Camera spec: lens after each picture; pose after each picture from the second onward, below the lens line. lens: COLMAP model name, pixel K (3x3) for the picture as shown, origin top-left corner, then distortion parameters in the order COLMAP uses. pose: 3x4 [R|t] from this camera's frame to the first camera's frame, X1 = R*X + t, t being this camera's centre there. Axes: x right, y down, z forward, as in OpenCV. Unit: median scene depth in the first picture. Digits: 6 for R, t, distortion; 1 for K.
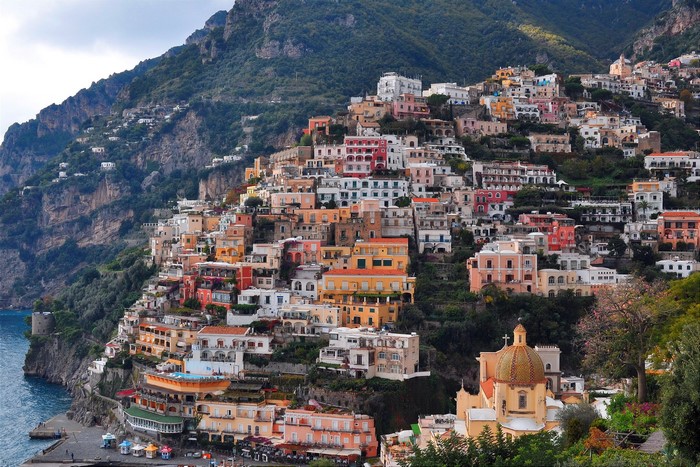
lens RADIAL K [[915.1, 0, 350.0], [0, 915.1, 233.5], [0, 0, 1]] dist [-0.024617, -0.040838]
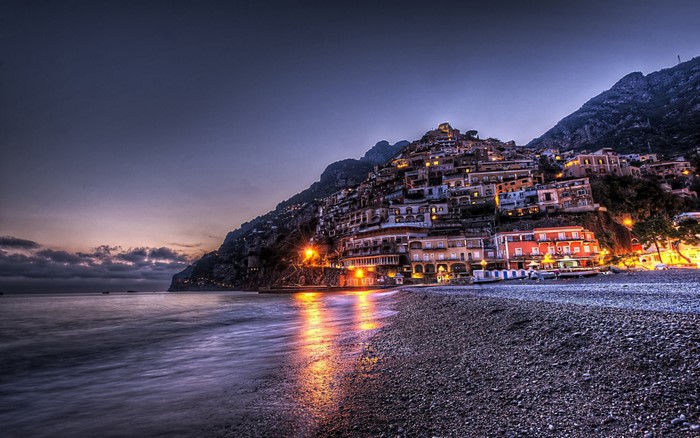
lens RADIAL K [[330.6, 0, 350.0], [0, 330.6, 219.0], [0, 0, 1]] dist [0.021797, -0.000018]
pose [[0.999810, -0.019003, 0.004437, -0.169996], [0.019507, 0.979473, -0.200628, 0.167875], [-0.000533, 0.200676, 0.979657, 0.390652]]
